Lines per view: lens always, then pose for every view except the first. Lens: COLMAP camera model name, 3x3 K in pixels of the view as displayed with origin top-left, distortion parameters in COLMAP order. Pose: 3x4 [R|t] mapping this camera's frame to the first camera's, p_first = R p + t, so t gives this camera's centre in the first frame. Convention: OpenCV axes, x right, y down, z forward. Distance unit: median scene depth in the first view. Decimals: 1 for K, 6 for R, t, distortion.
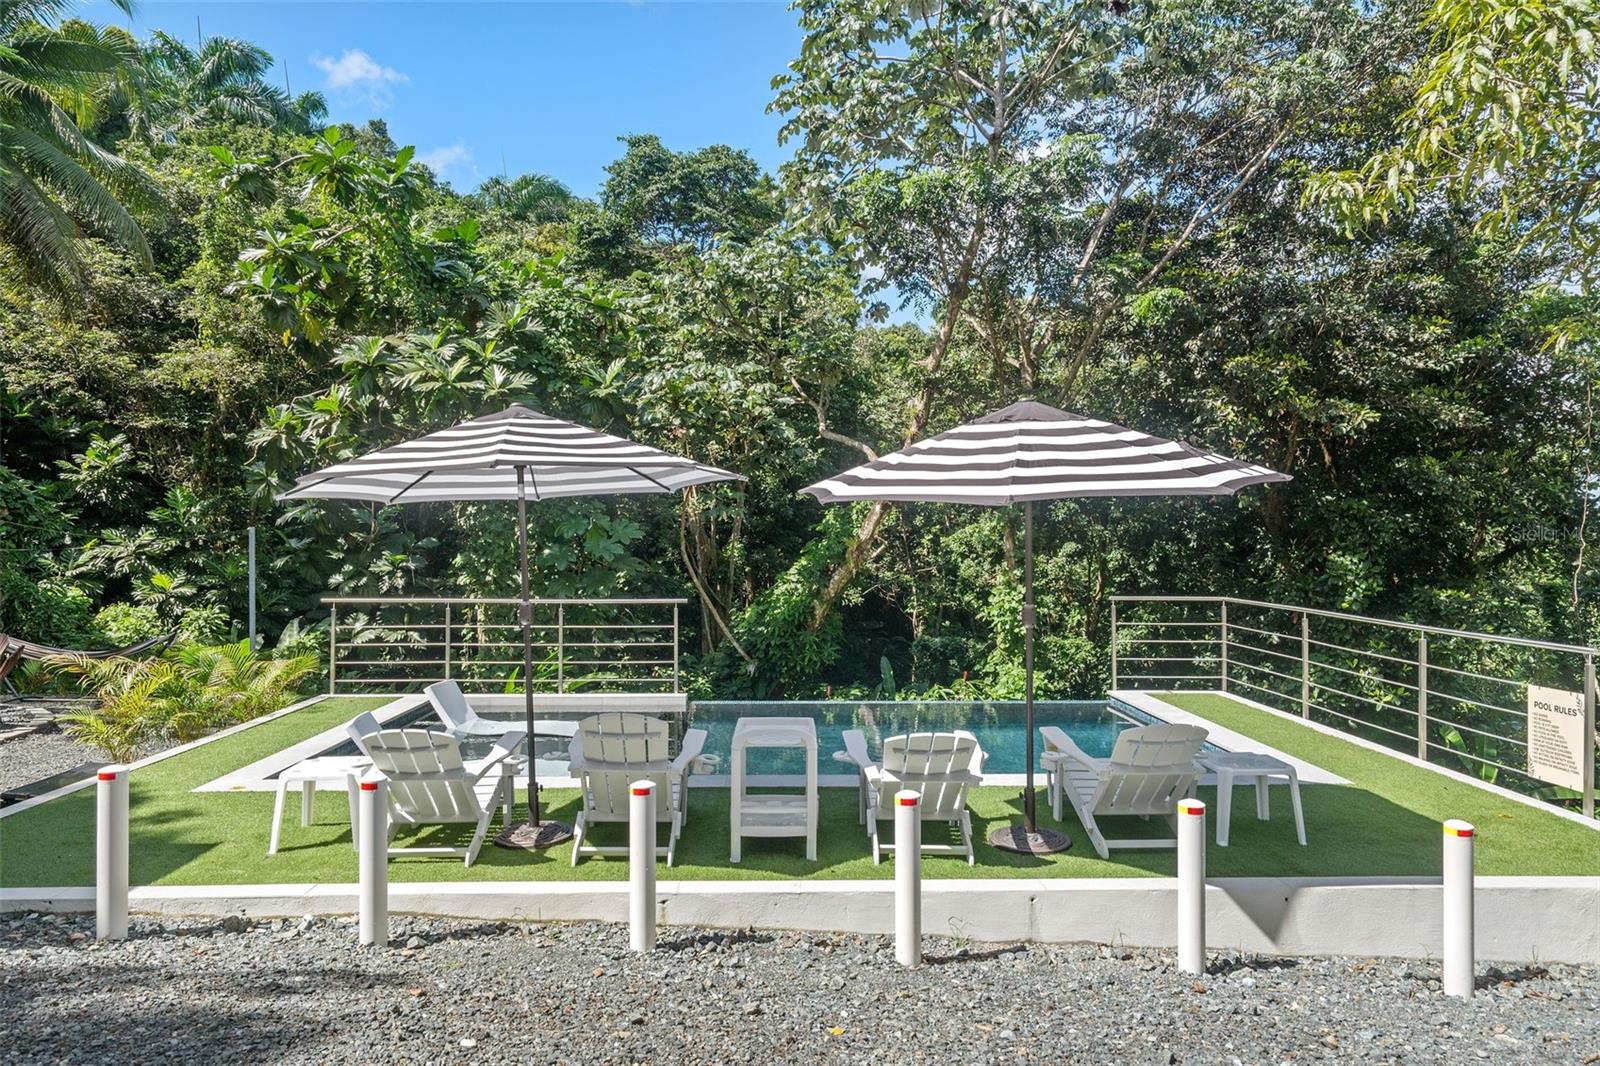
lens RADIAL K [[1033.5, 0, 806.9], [0, 1033.5, 526.4], [0, 0, 1]] dist [0.002824, -0.001784]
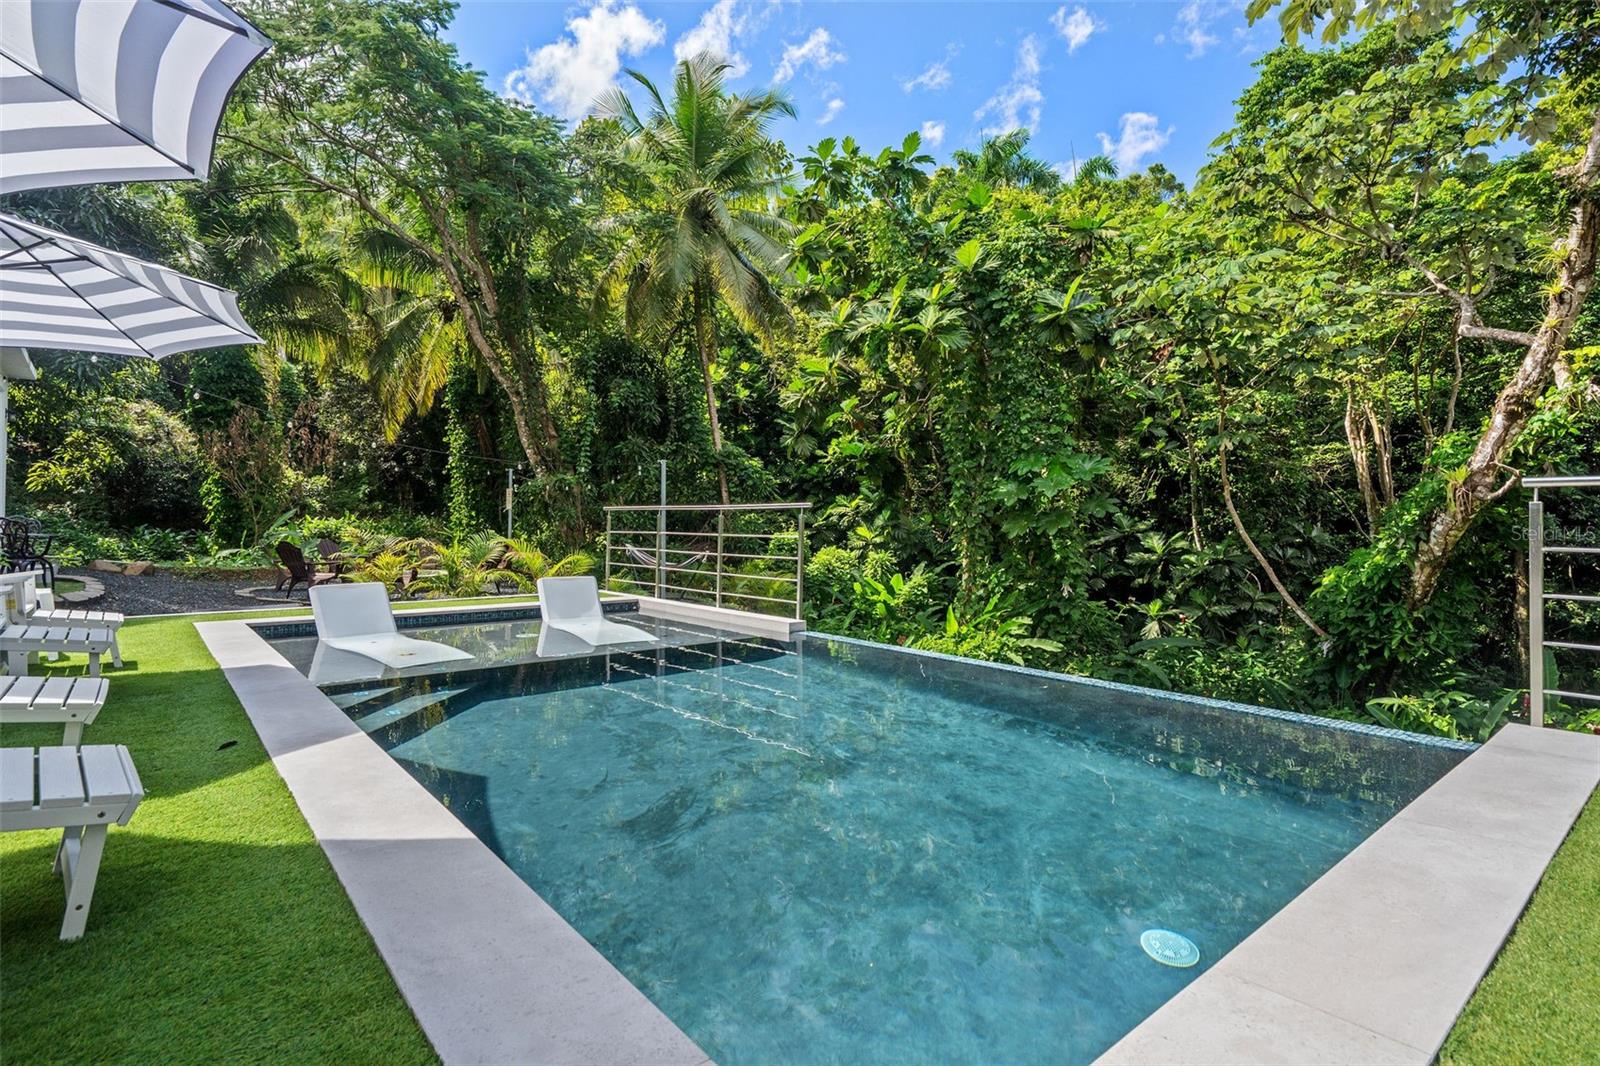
lens RADIAL K [[839.0, 0, 766.5], [0, 839.0, 514.0], [0, 0, 1]] dist [-0.023154, -0.000180]
pose [[0.608274, -0.003535, -0.793720, 0.185893], [-0.000098, 0.999990, -0.004528, 0.040104], [0.793727, 0.002832, 0.608267, 0.282415]]
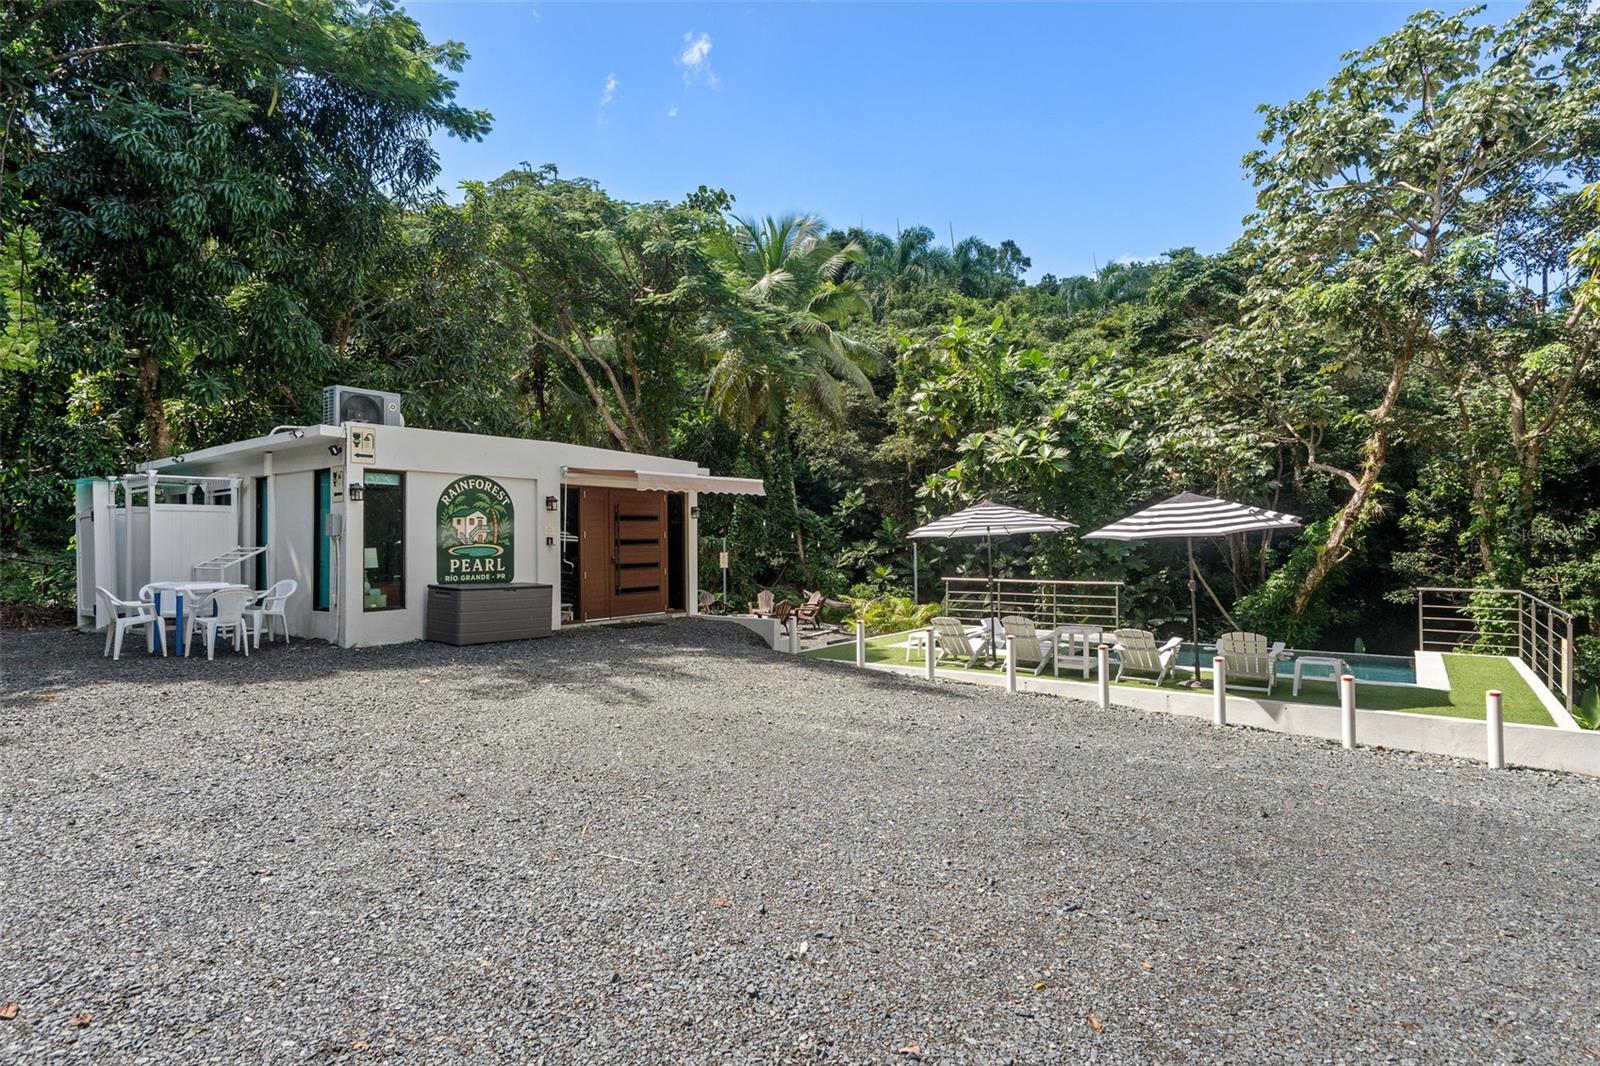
lens RADIAL K [[865.1, 0, 793.2], [0, 865.1, 527.0], [0, 0, 1]] dist [0.012032, 0.000054]
pose [[0.787956, -0.016405, -0.615513, 0.186203], [0.012537, 0.999865, -0.010600, -0.009195], [0.615604, 0.000636, 0.788056, -0.281596]]
